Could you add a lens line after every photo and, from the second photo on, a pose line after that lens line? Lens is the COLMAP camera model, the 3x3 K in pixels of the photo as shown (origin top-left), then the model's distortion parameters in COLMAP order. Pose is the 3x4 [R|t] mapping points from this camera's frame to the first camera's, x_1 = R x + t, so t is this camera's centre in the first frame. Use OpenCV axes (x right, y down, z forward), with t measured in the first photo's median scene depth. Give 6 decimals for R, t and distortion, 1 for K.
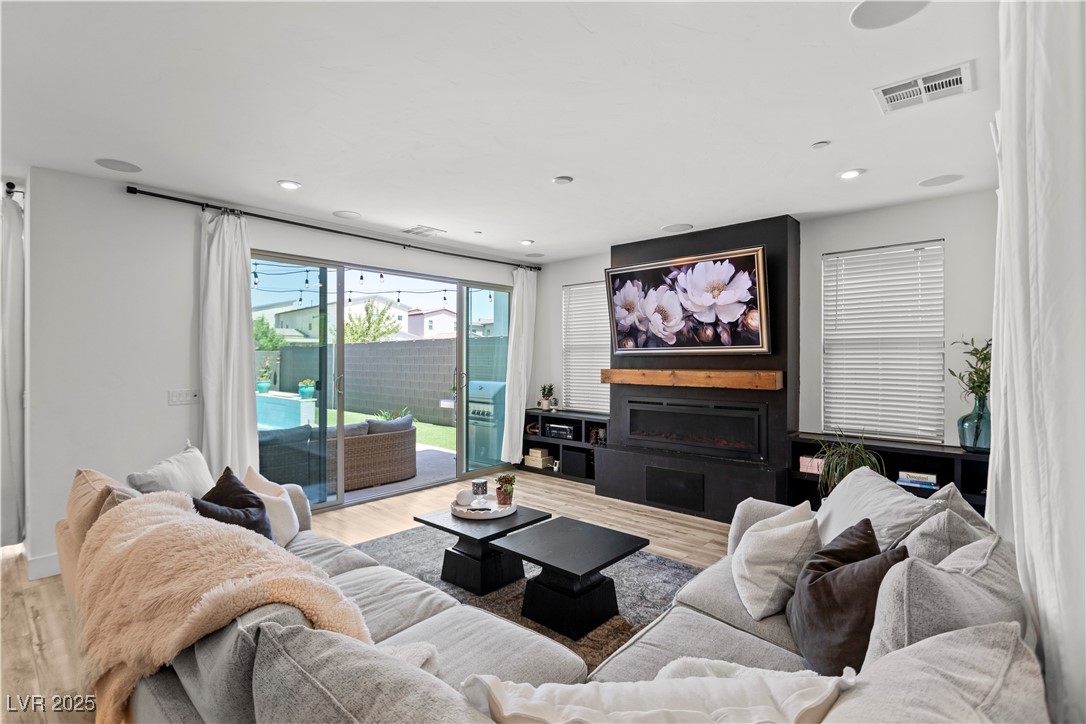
lens RADIAL K [[511.5, 0, 542.1], [0, 511.5, 359.2], [0, 0, 1]] dist [-0.001652, -0.003306]
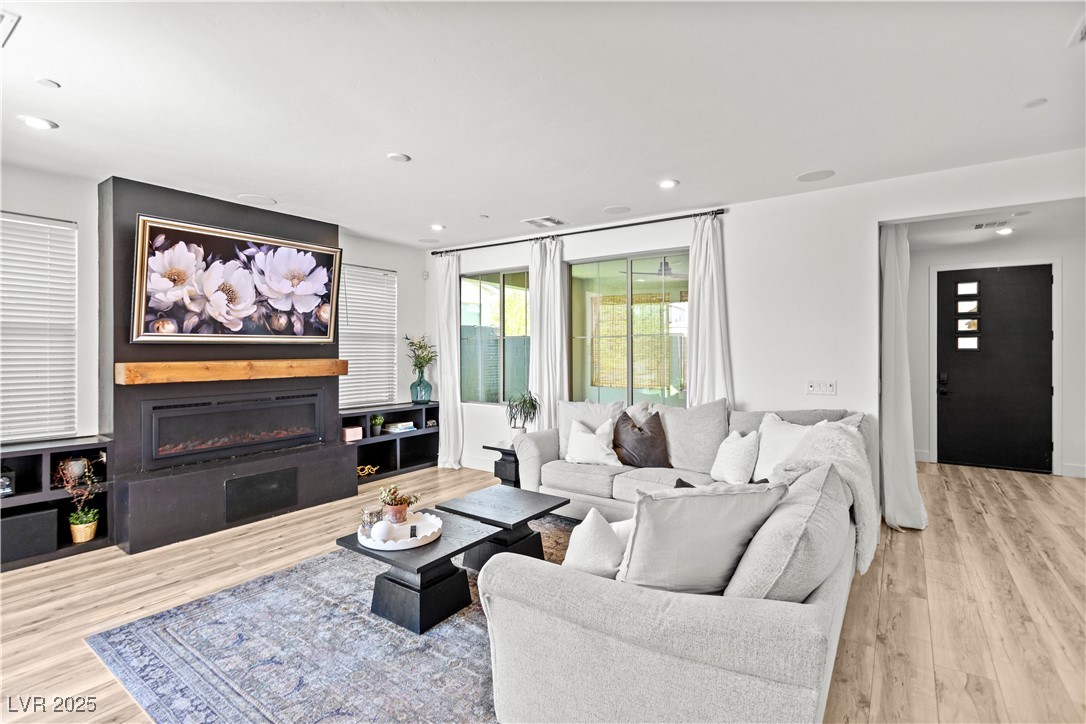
lens RADIAL K [[511.5, 0, 528.3], [0, 511.5, 352.2], [0, 0, 1]] dist [-0.001652, -0.003306]
pose [[-0.099287, -0.007366, 0.995032, -0.665914], [-0.001060, 0.999973, 0.007297, -0.000632], [-0.995058, -0.000331, -0.099293, 0.624888]]
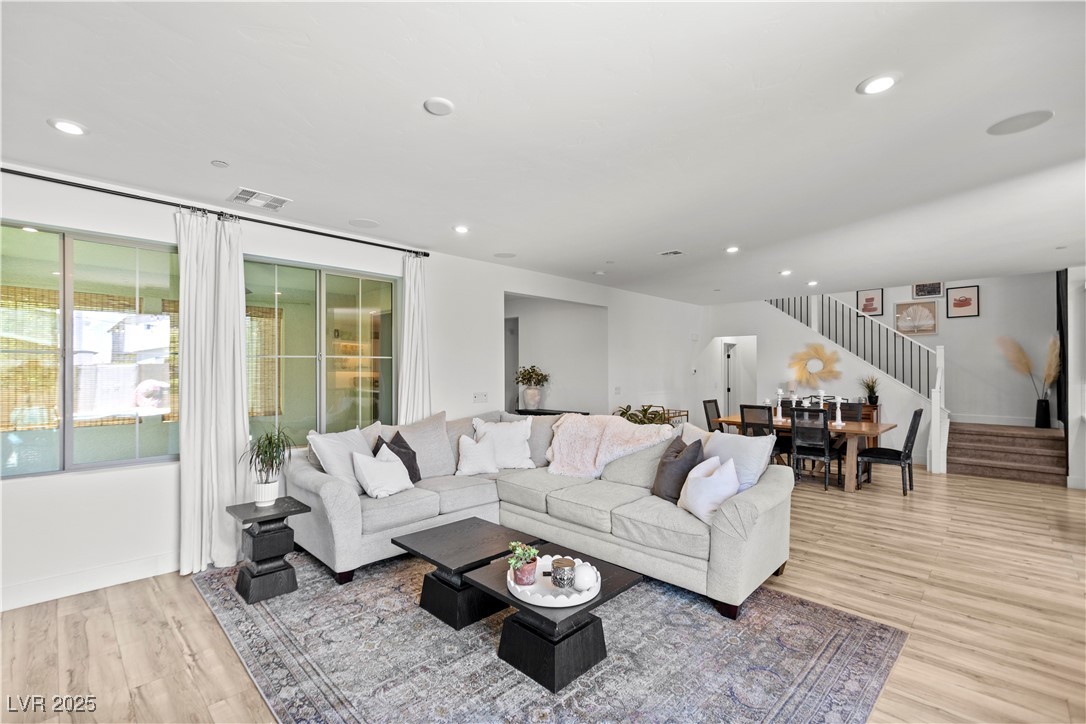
lens RADIAL K [[485.1, 0, 534.8], [0, 485.1, 368.4], [0, 0, 1]] dist [0.001444, -0.001158]
pose [[-0.998406, 0.000476, 0.056432, -0.089801], [0.000253, 0.999992, -0.003962, -0.001282], [-0.056433, -0.003942, -0.998399, 1.187139]]
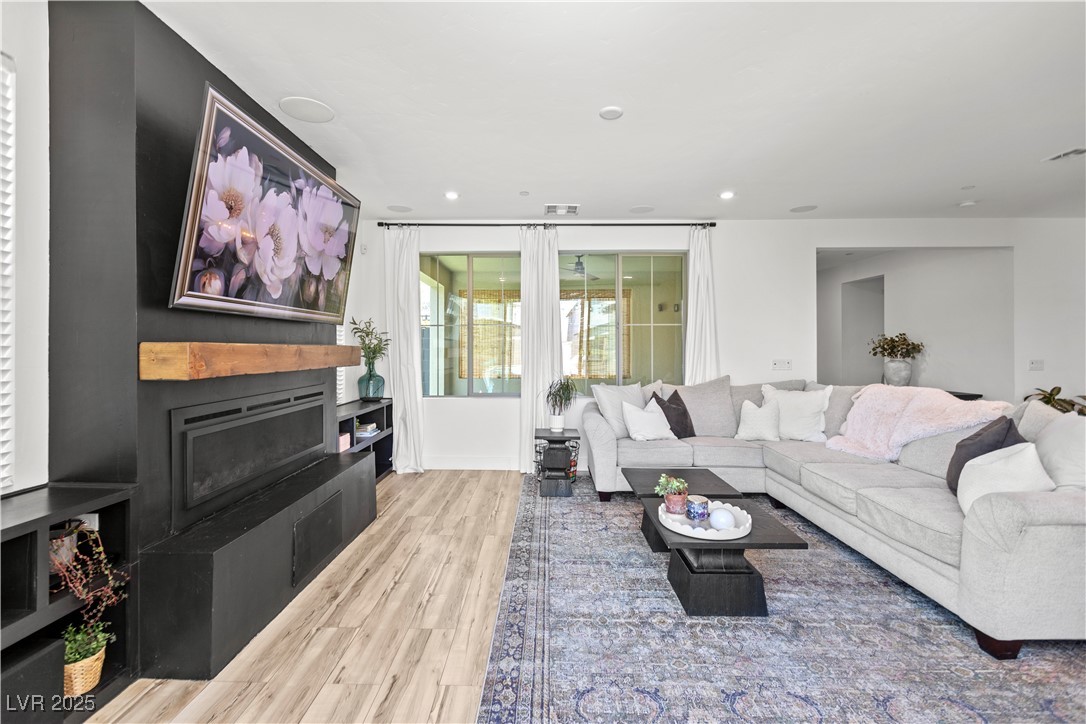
lens RADIAL K [[485.1, 0, 527.2], [0, 485.1, 350.4], [0, 0, 1]] dist [0.001444, -0.001158]
pose [[-0.643940, -0.003879, 0.765066, -0.349918], [-0.001269, 0.999991, 0.004003, 0.026533], [-0.765075, 0.001607, -0.643939, 1.178235]]
